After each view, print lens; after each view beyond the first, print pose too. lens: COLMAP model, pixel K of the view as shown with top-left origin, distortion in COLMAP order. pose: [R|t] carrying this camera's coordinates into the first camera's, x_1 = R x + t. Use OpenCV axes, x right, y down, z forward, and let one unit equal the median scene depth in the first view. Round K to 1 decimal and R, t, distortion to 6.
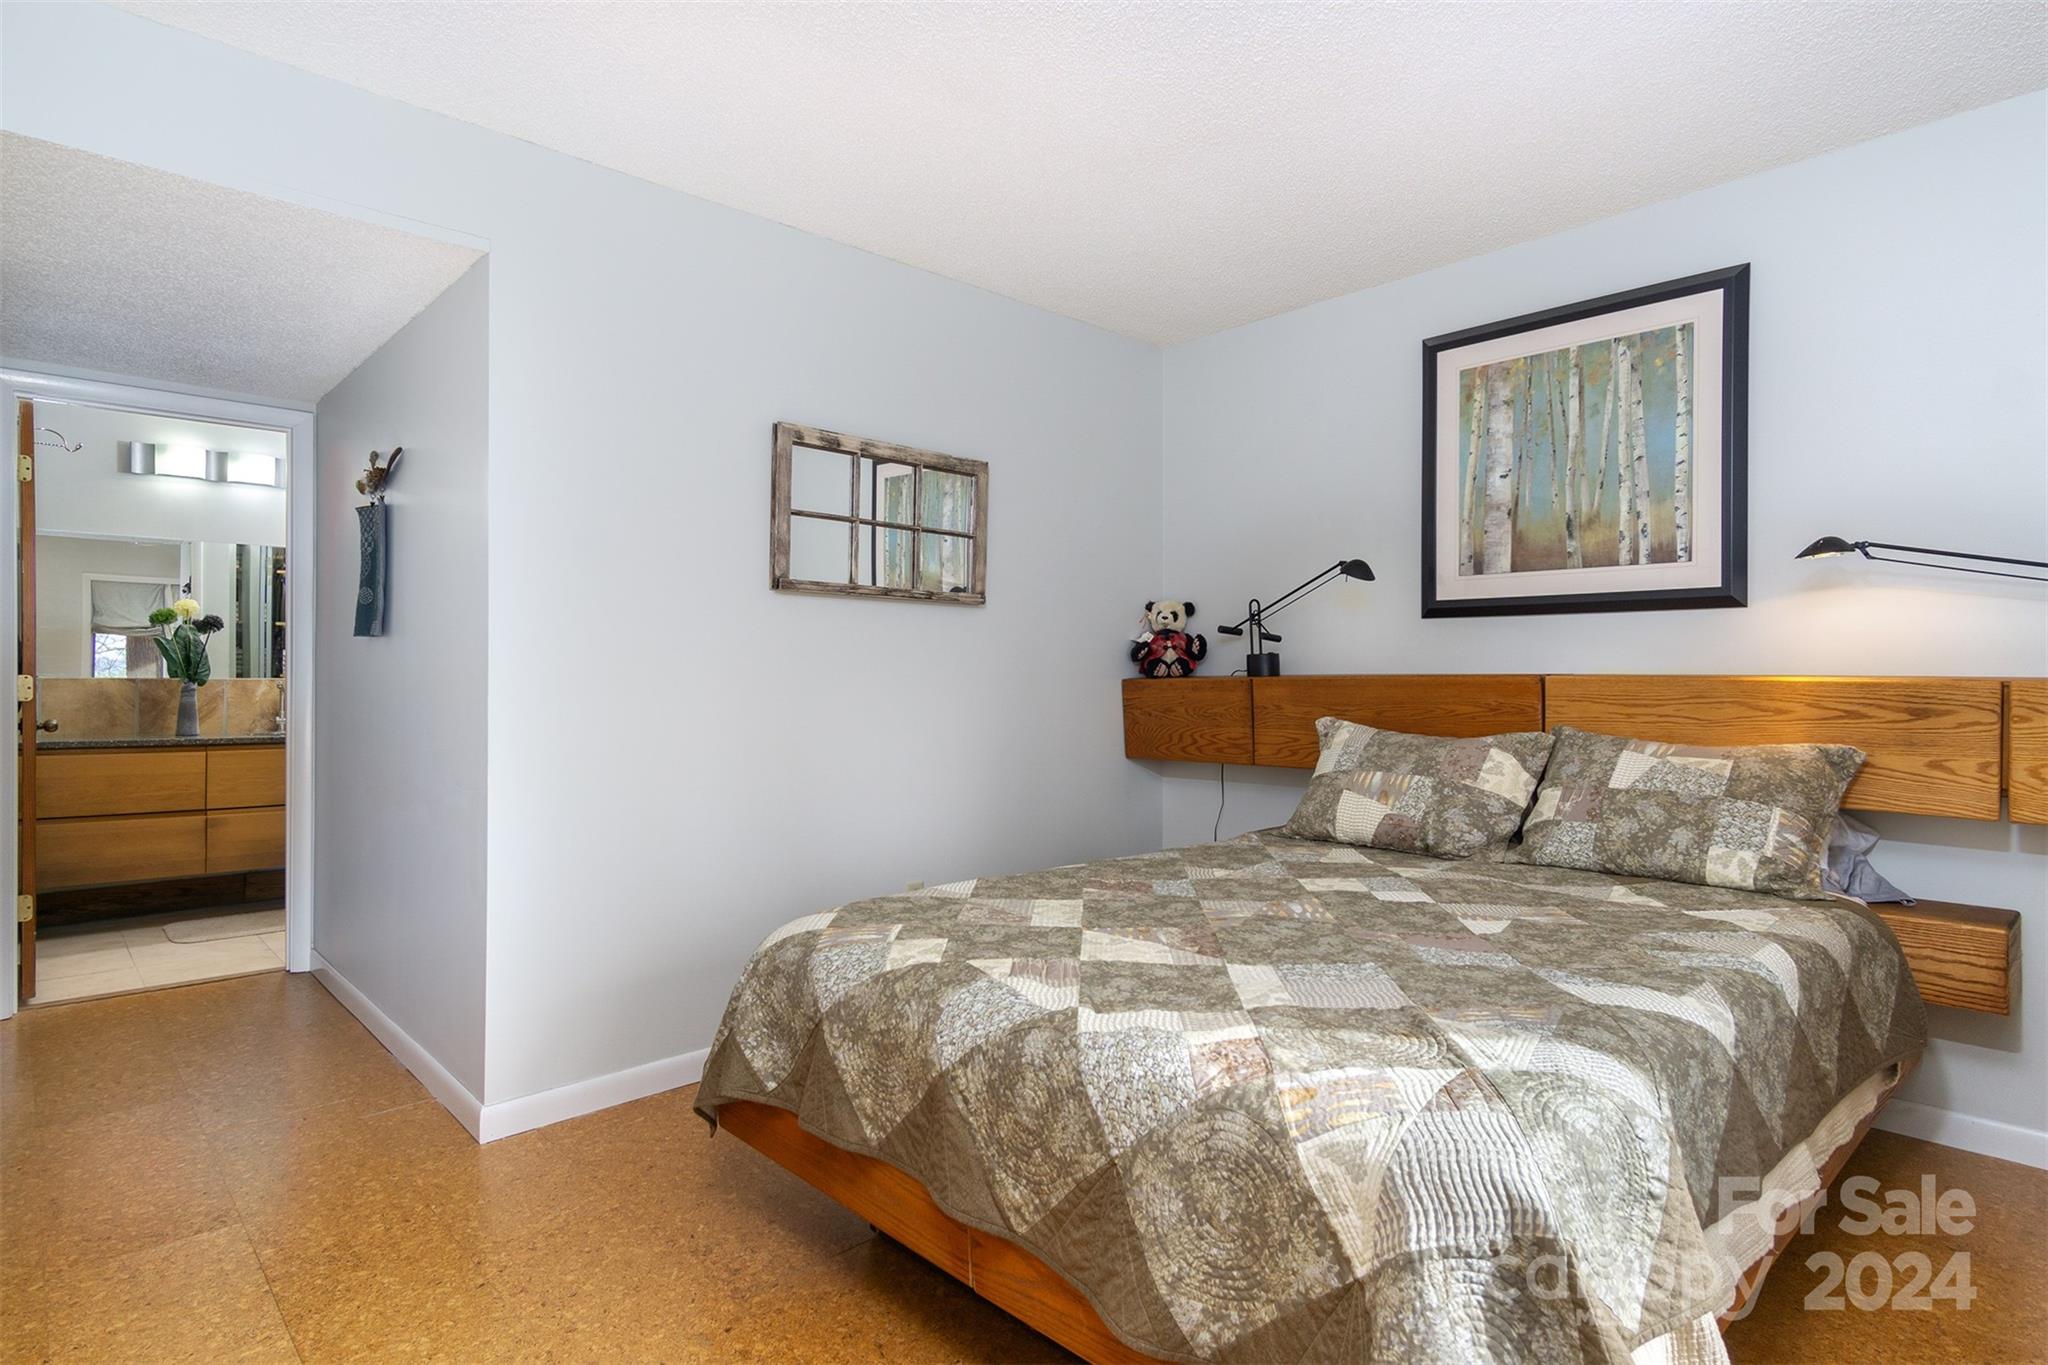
lens RADIAL K [[1079.9, 0, 1024.7], [0, 1079.9, 677.8], [0, 0, 1]] dist [0.003609, 0.003431]
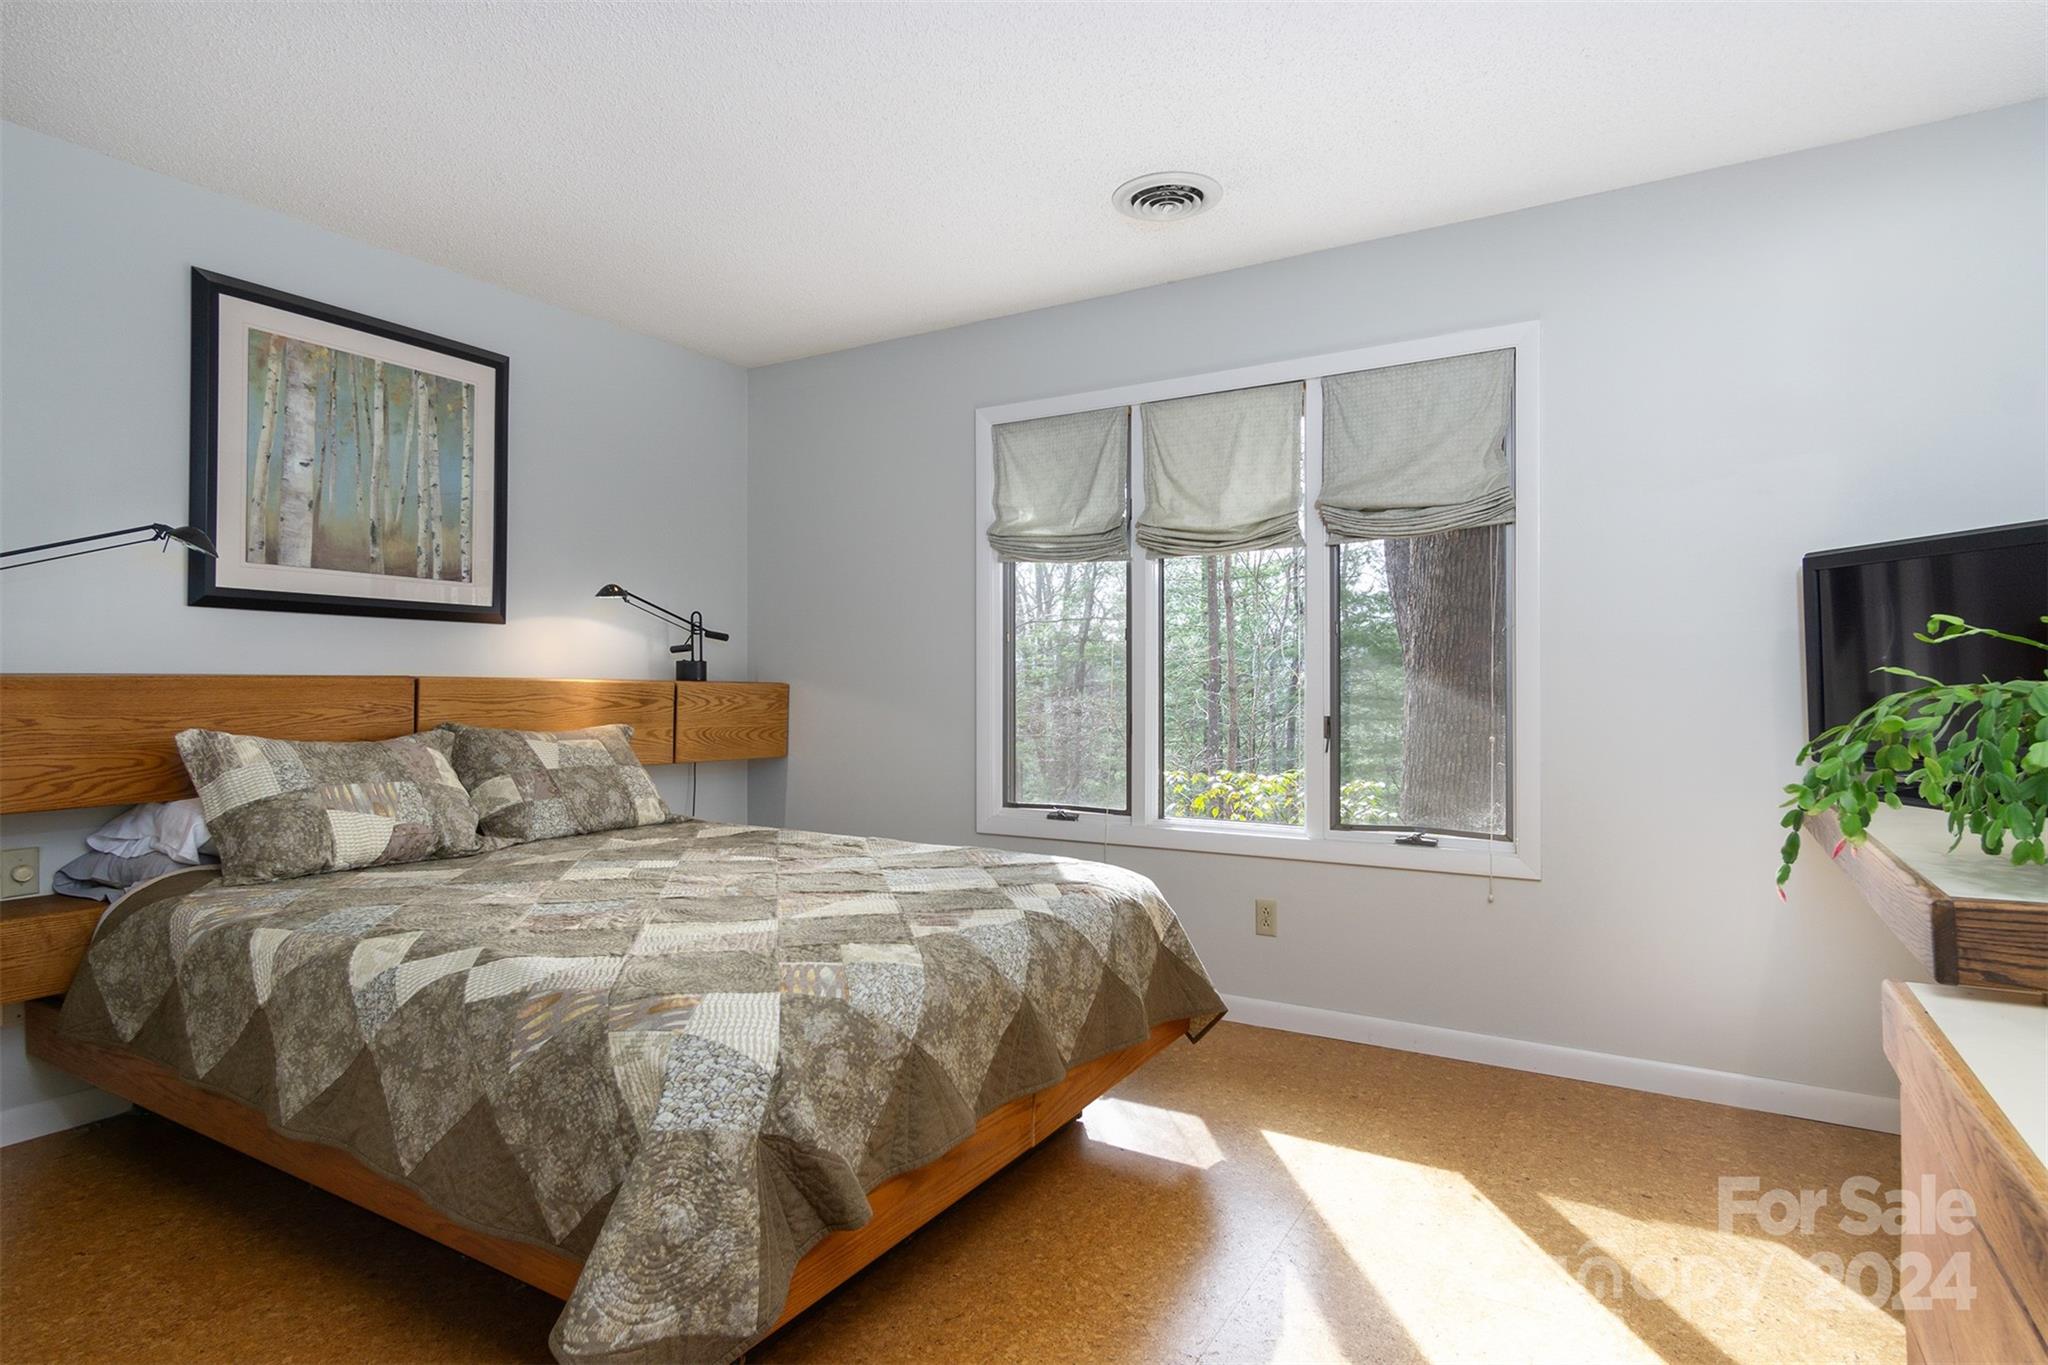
lens RADIAL K [[1079.9, 0, 1024.7], [0, 1079.9, 677.8], [0, 0, 1]] dist [0.003609, 0.003431]
pose [[-0.270535, -0.000052, 0.962710, -0.674796], [-0.005946, 0.999981, -0.001617, -0.003334], [-0.962692, -0.006162, -0.270530, 0.695283]]
